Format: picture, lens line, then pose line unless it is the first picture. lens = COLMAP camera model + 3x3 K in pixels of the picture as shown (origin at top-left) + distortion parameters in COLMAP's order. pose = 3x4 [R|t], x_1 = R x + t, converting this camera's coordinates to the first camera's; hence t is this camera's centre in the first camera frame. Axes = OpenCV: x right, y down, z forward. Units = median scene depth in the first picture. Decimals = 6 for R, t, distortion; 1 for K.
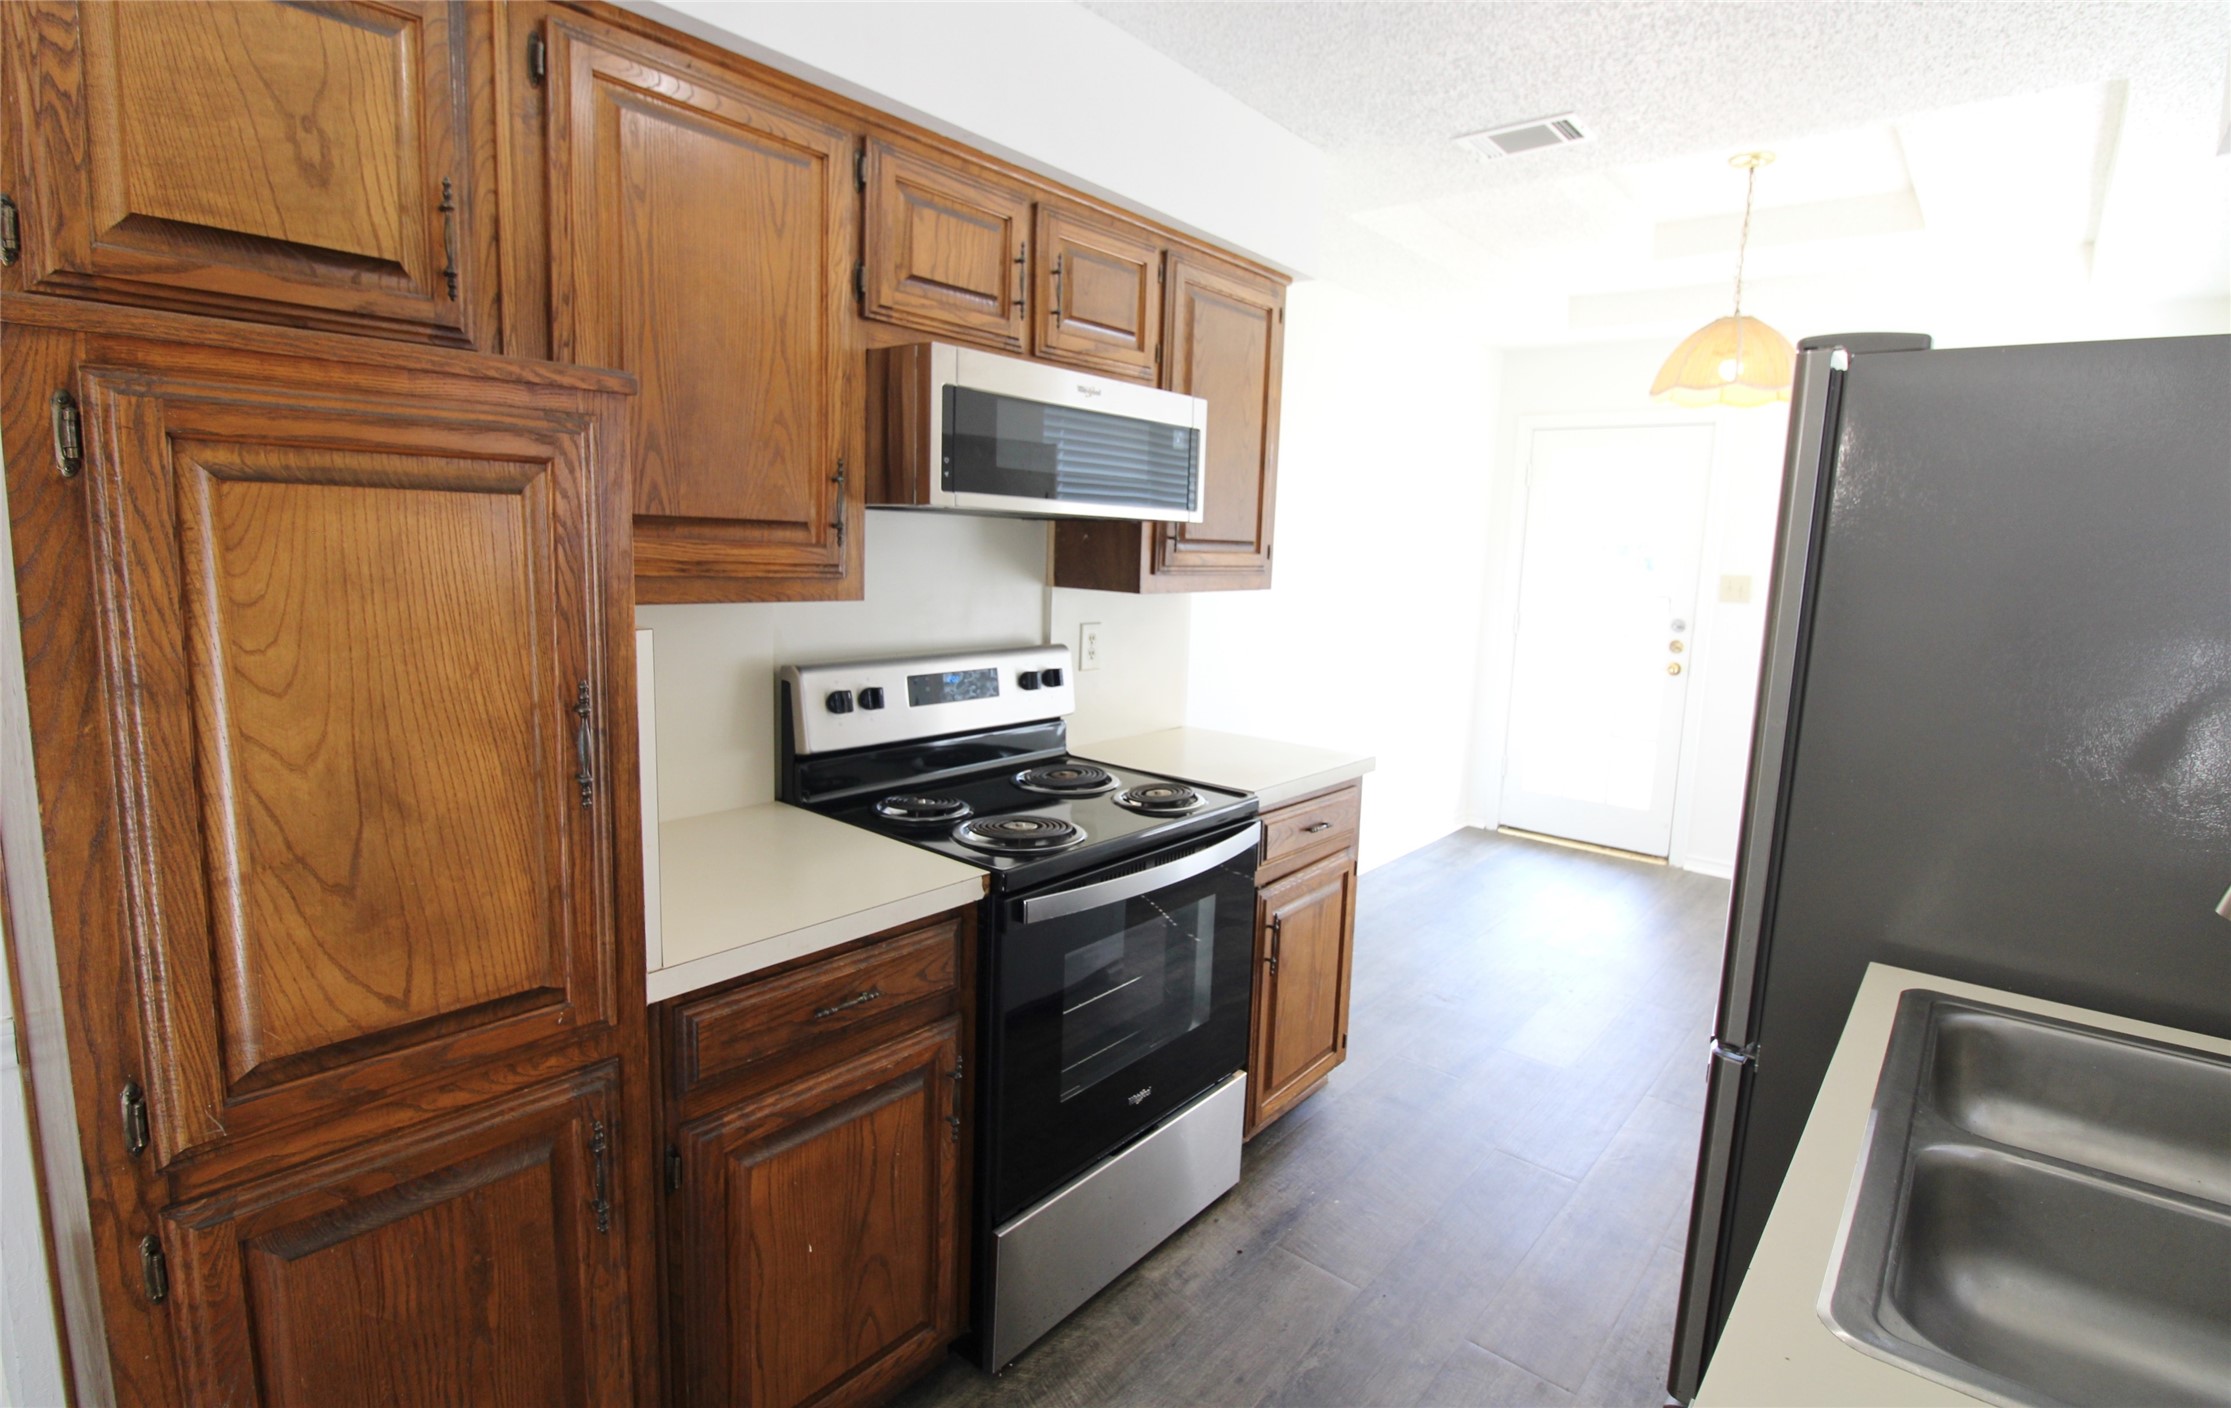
lens RADIAL K [[1094.5, 0, 1122.6], [0, 1094.5, 698.3], [0, 0, 1]] dist [-0.006963, -0.003635]
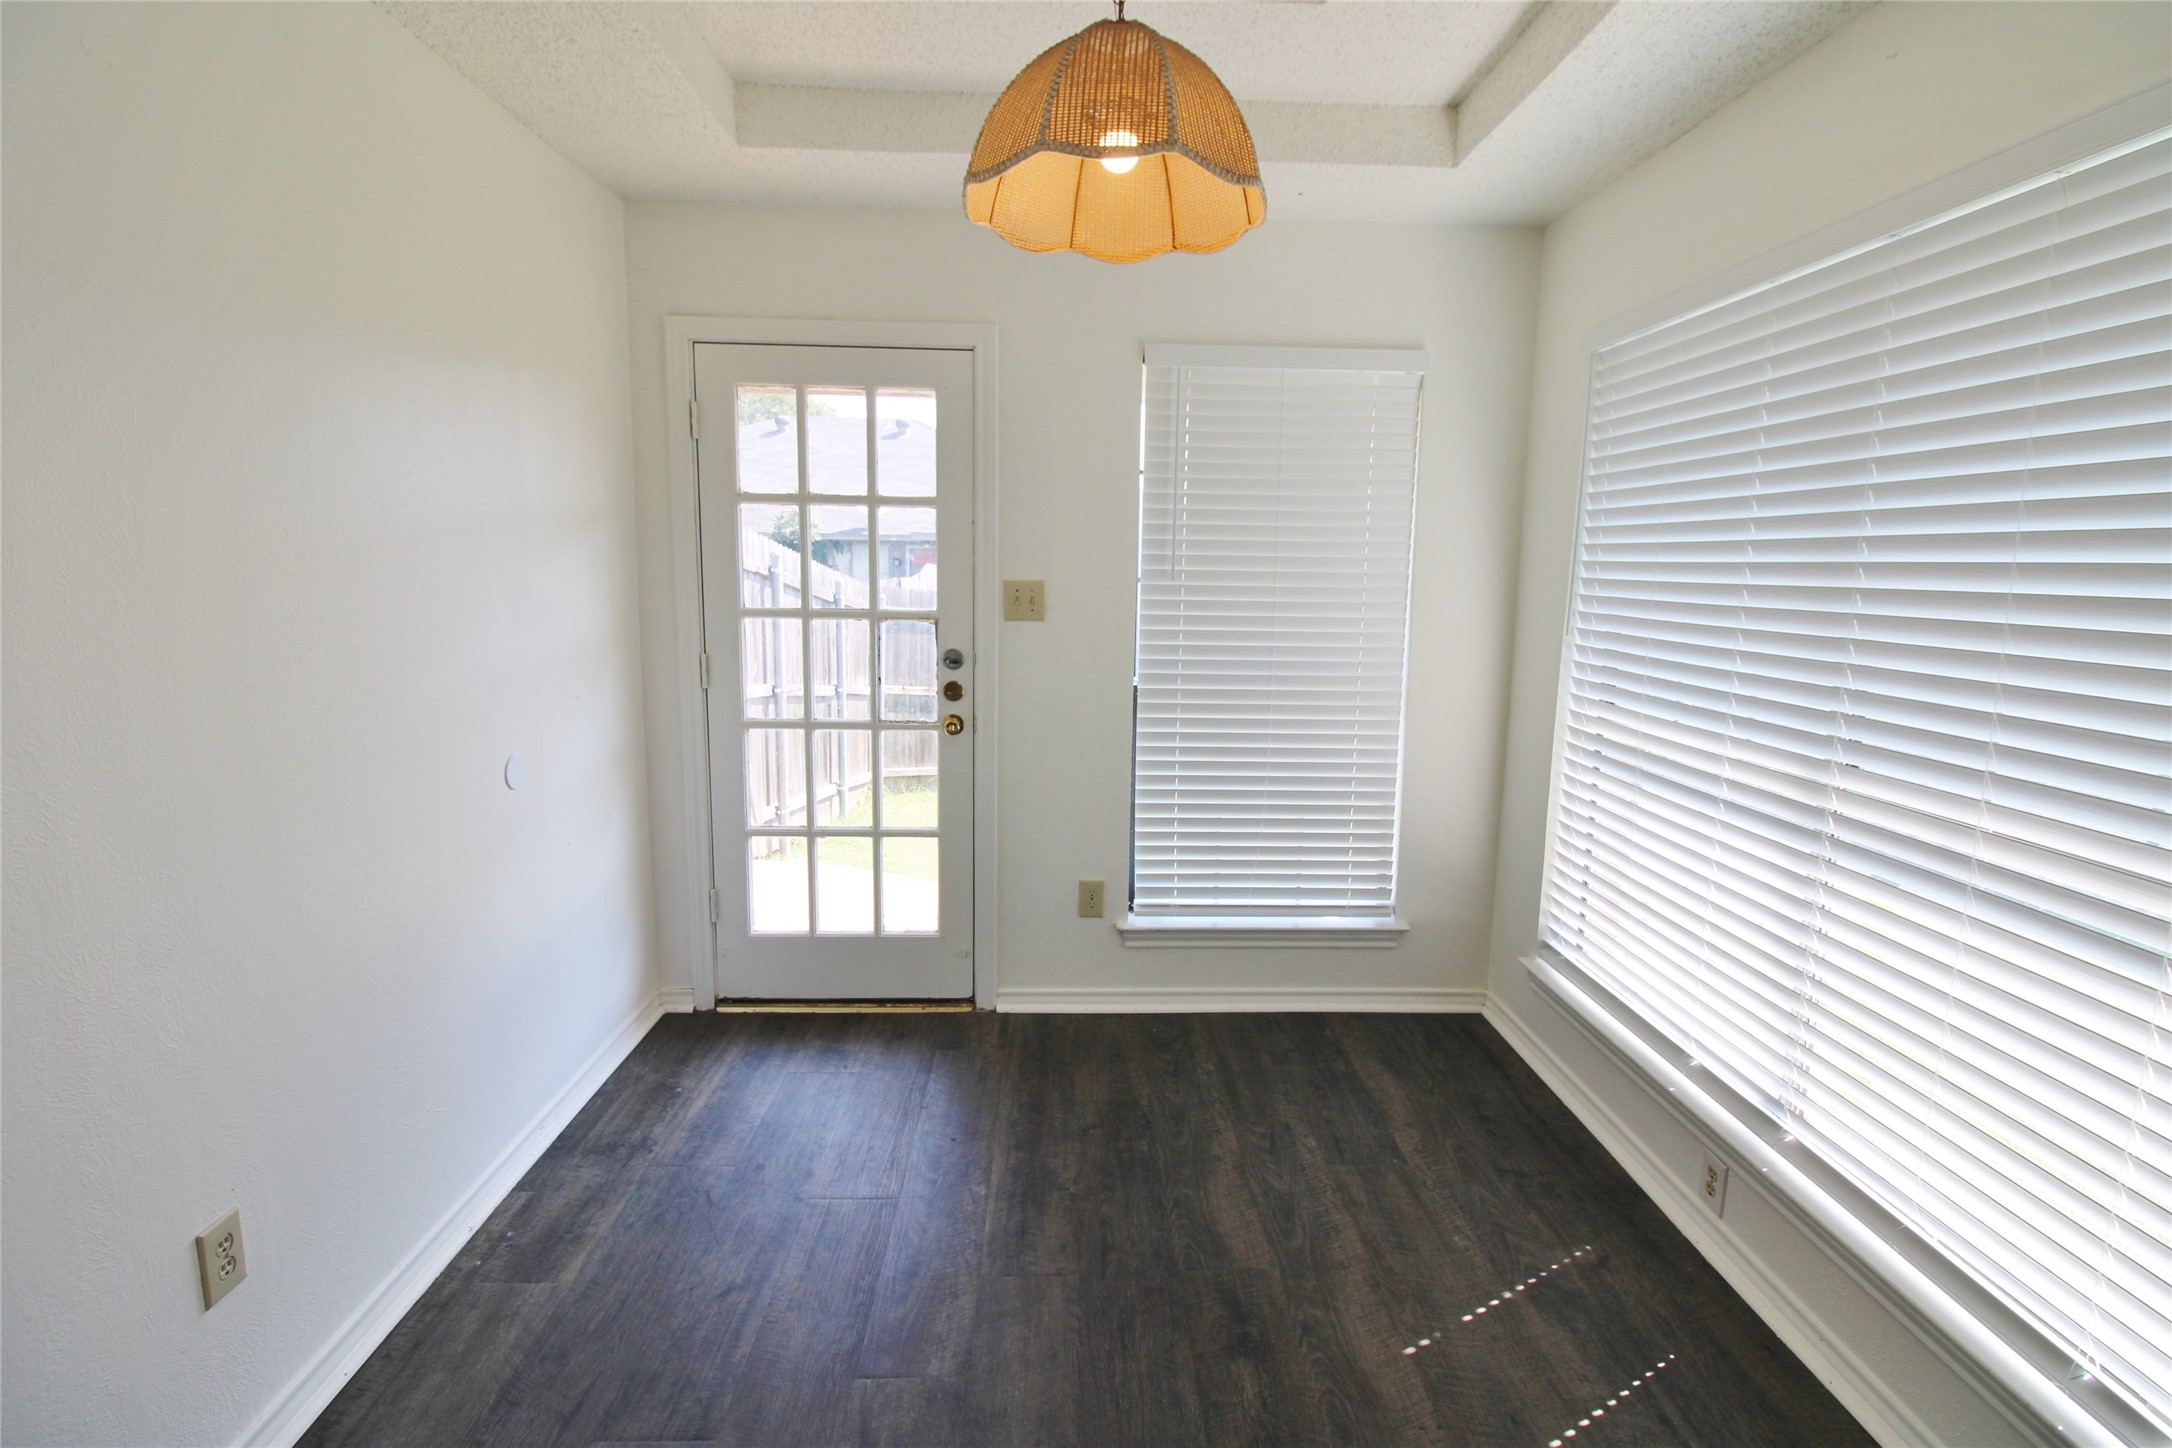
lens RADIAL K [[1023.5, 0, 1099.4], [0, 1023.5, 720.9], [0, 0, 1]] dist [-0.008962, -0.002278]
pose [[0.739382, -0.111408, 0.664005, 0.307563], [0.102611, 0.993340, 0.052405, -0.102854], [-0.665422, 0.029387, 0.745889, 0.933955]]
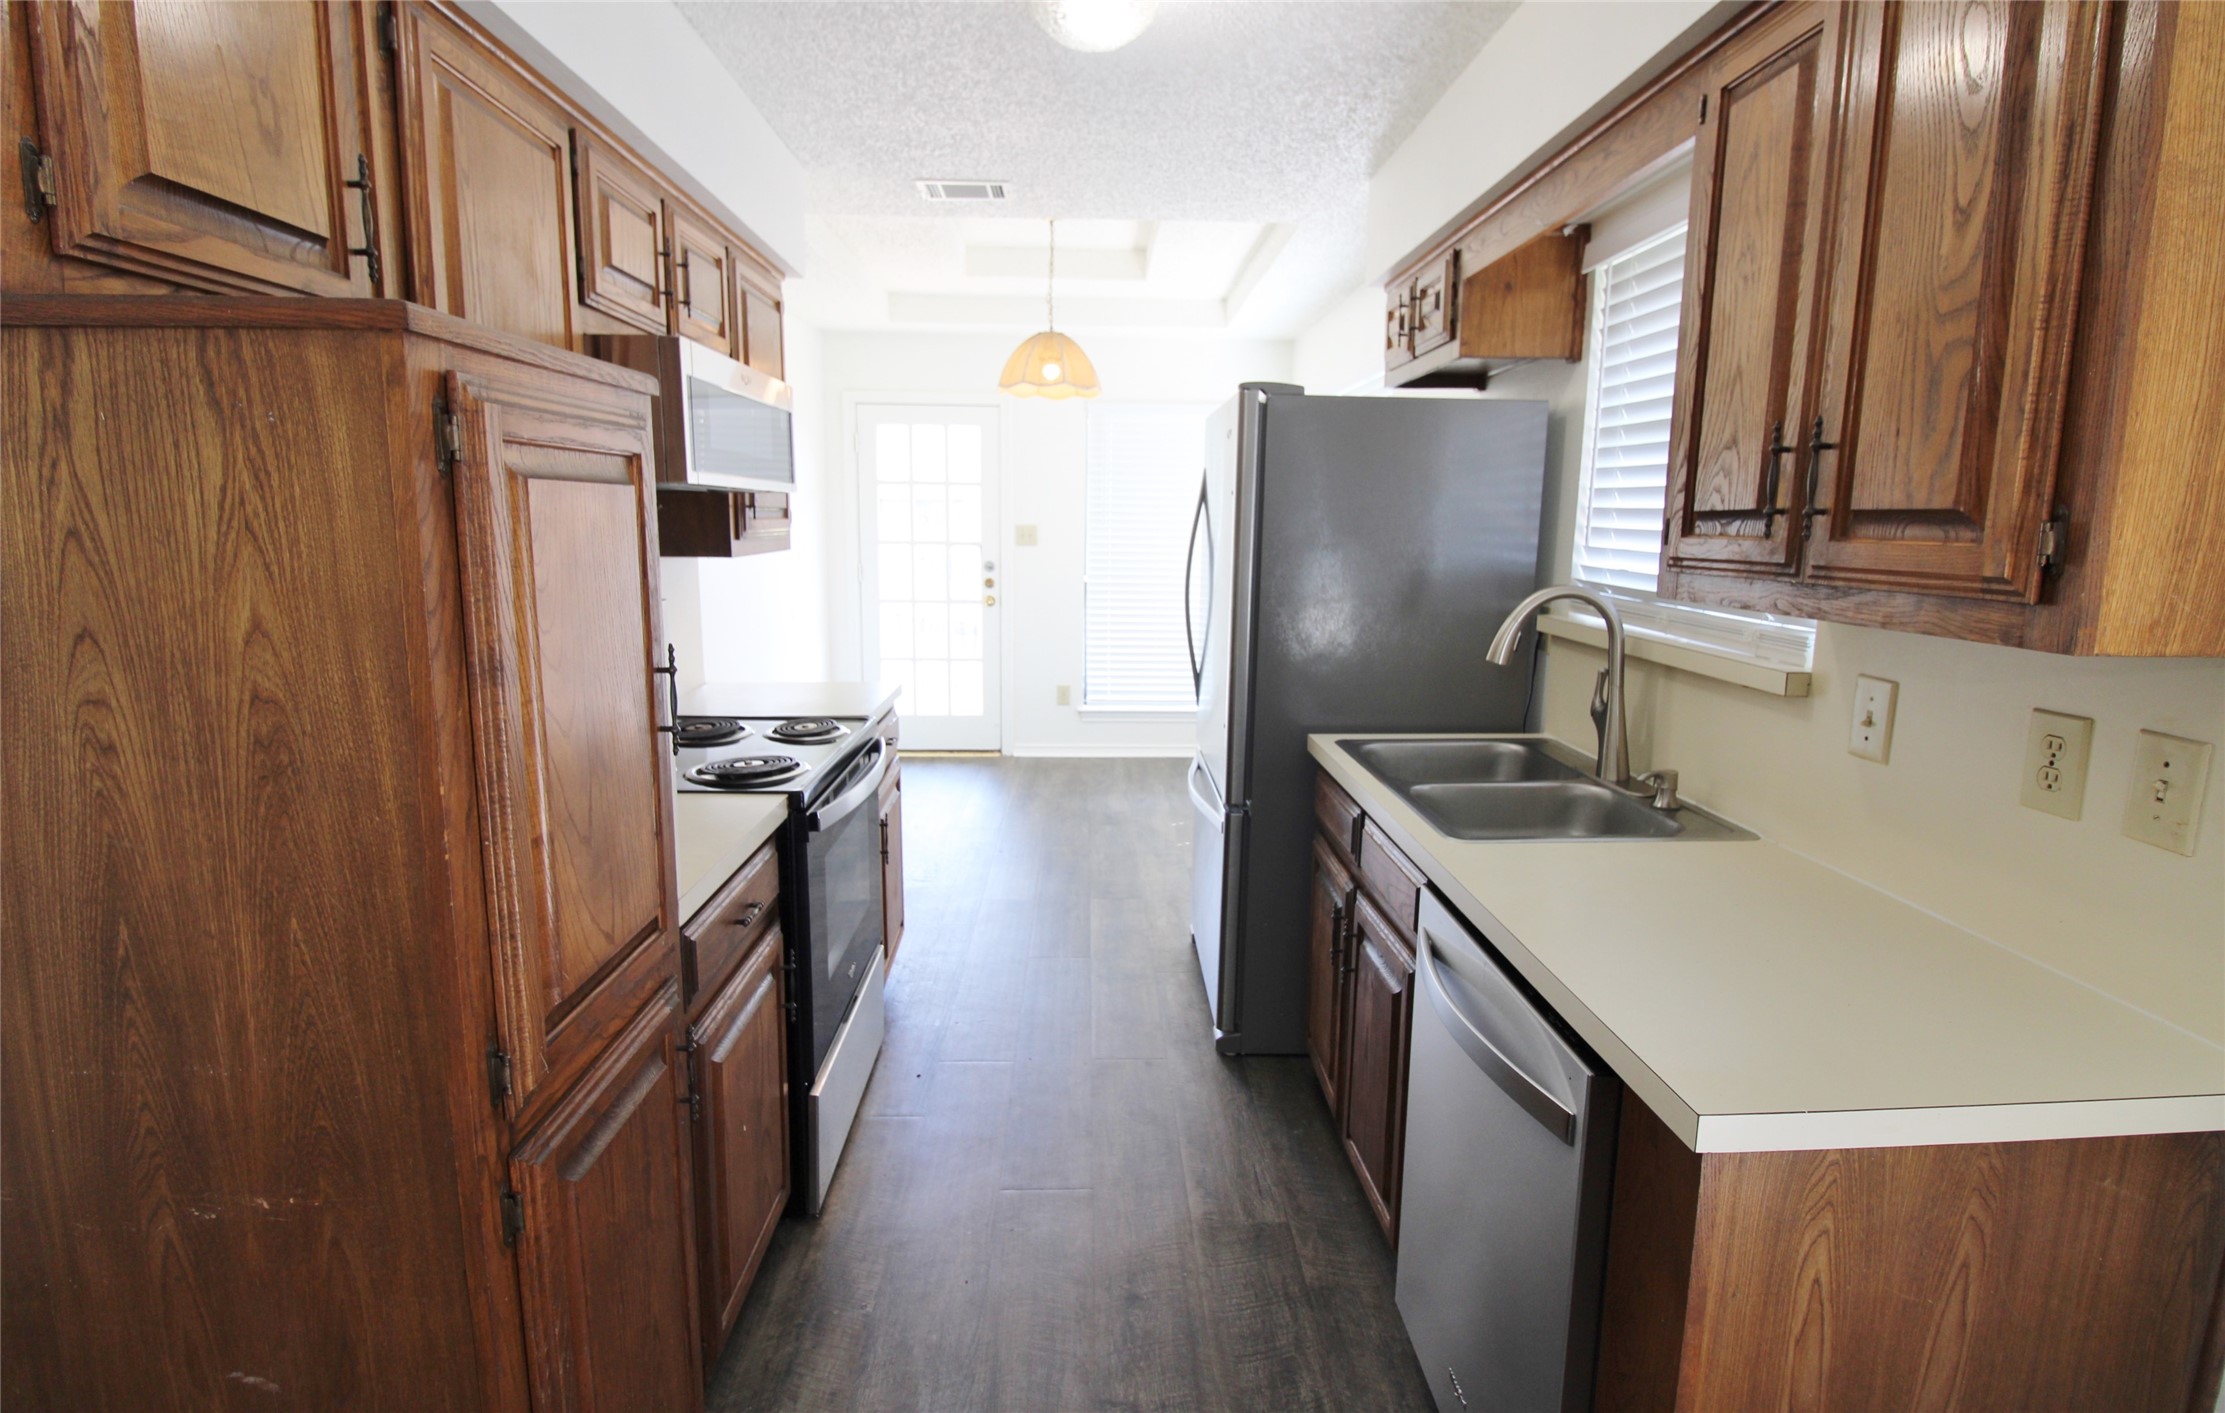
lens RADIAL K [[1091.5, 0, 1115.0], [0, 1091.5, 697.0], [0, 0, 1]] dist [-0.006963, -0.003635]
pose [[0.748700, -0.131847, 0.649666, -0.430783], [0.106367, 0.991217, 0.078581, -0.001264], [-0.654320, 0.010269, 0.756148, -0.089005]]
